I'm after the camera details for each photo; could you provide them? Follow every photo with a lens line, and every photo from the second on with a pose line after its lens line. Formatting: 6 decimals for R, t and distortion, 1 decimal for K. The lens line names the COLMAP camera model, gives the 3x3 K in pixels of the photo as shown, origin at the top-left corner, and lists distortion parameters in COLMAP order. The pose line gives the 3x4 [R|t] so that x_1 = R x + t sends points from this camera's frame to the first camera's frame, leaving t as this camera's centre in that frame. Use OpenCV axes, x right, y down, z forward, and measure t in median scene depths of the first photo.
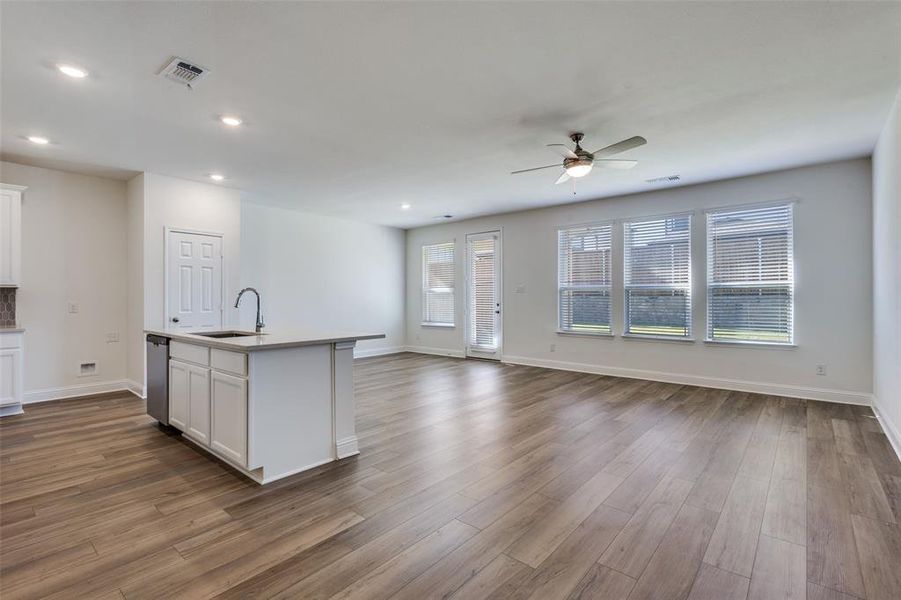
lens RADIAL K [[410.9, 0, 448.9], [0, 410.9, 298.0], [0, 0, 1]] dist [0.001020, -0.000583]
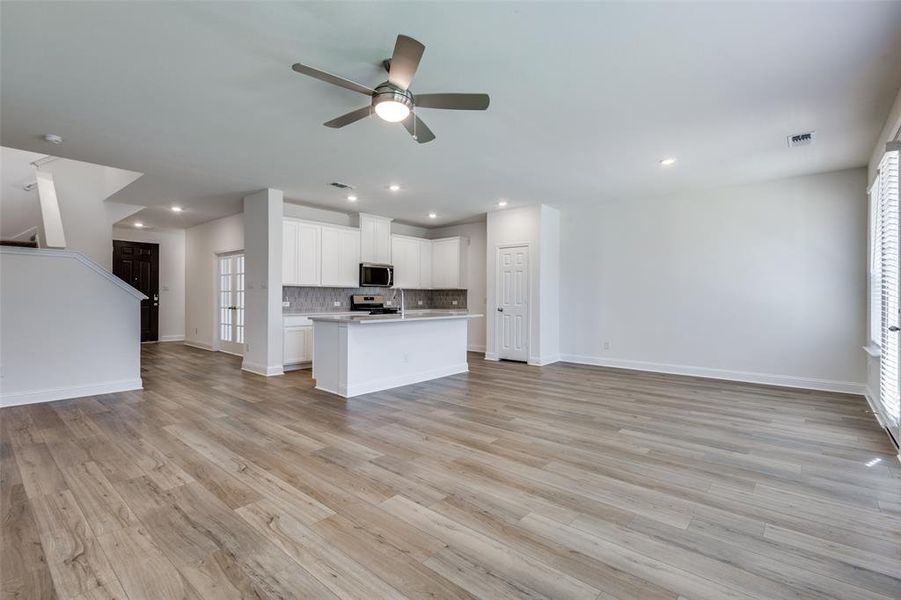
lens RADIAL K [[415.4, 0, 450.4], [0, 415.4, 297.1], [0, 0, 1]] dist [0.015372, 0.000468]
pose [[-0.006351, 0.003286, -0.999974, 1.028311], [0.005256, 0.999981, 0.003252, 0.004030], [0.999966, -0.005235, -0.006368, 1.101516]]
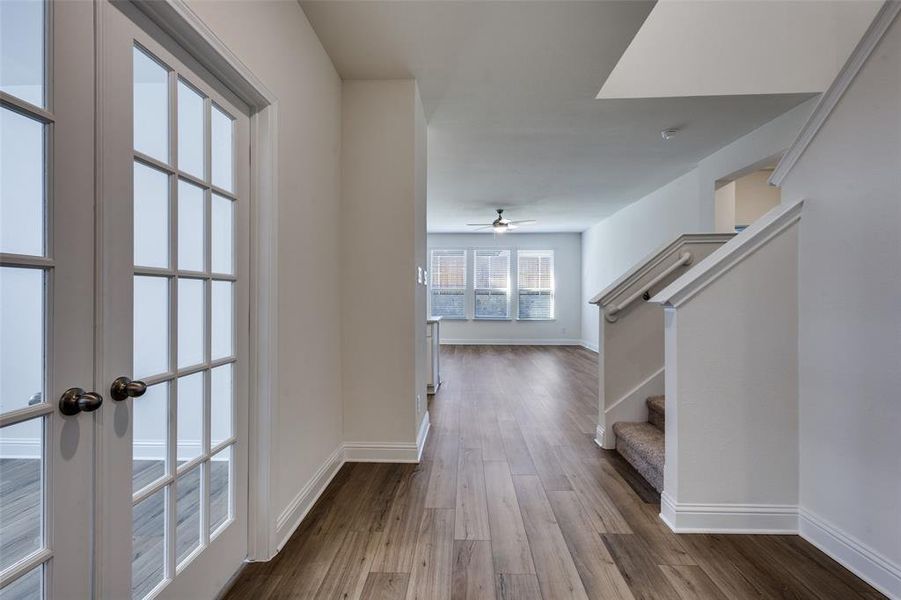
lens RADIAL K [[415.4, 0, 450.4], [0, 415.4, 297.1], [0, 0, 1]] dist [0.015372, 0.000468]
pose [[0.782414, -0.001015, 0.622758, -1.059429], [-0.001501, 0.999993, 0.003516, -0.002851], [-0.622757, -0.003686, 0.782407, -0.358727]]
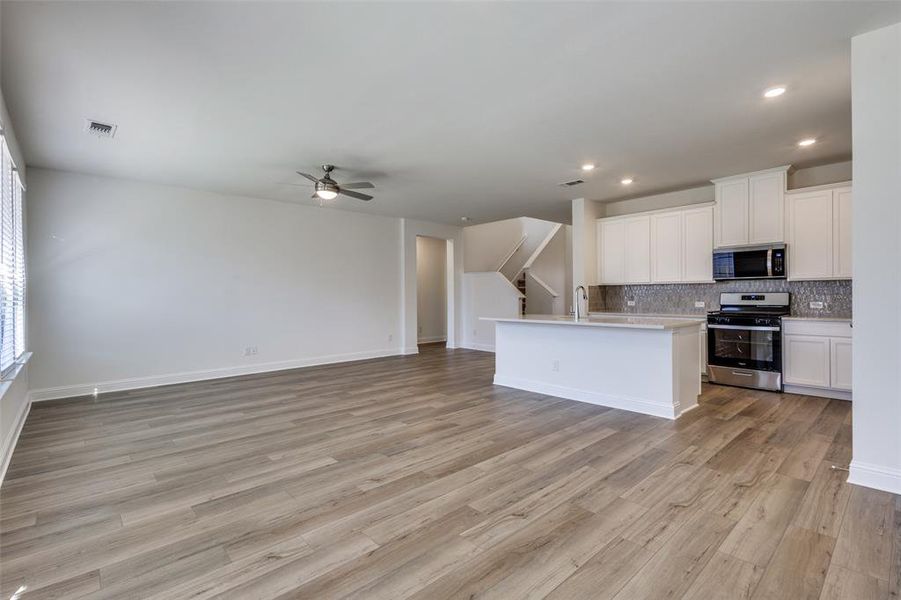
lens RADIAL K [[415.4, 0, 450.4], [0, 415.4, 297.1], [0, 0, 1]] dist [0.015372, 0.000468]
pose [[-0.991849, 0.009643, 0.127050, -0.209568], [0.009246, 0.999950, -0.003717, 0.010368], [-0.127080, -0.002512, -0.991889, 2.203587]]
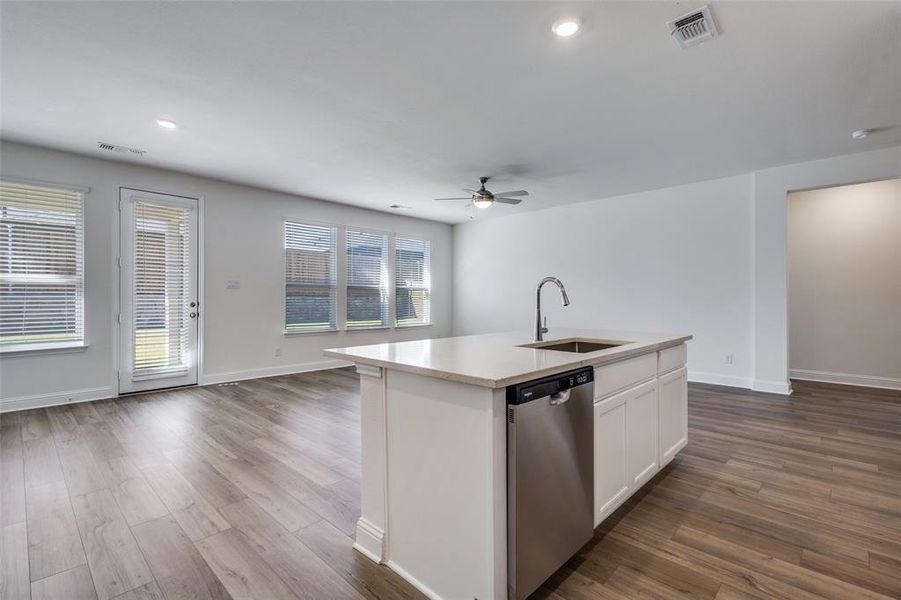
lens RADIAL K [[415.4, 0, 450.4], [0, 415.4, 297.1], [0, 0, 1]] dist [0.015372, 0.000468]
pose [[0.063070, 0.003050, 0.998004, -1.090521], [-0.005039, 0.999984, -0.002737, 0.007245], [-0.997996, -0.004856, 0.063084, 1.019151]]
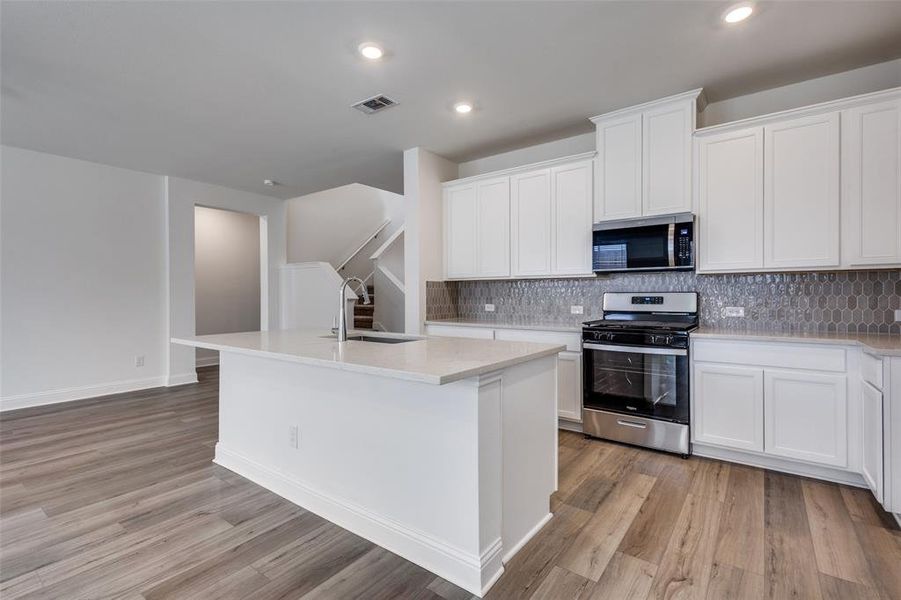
lens RADIAL K [[415.4, 0, 450.4], [0, 415.4, 297.1], [0, 0, 1]] dist [0.015372, 0.000468]
pose [[-0.998427, 0.006731, -0.055653, -0.556741], [0.006887, 0.999973, -0.002606, 0.009105], [0.055634, -0.002985, -0.998447, 1.566944]]
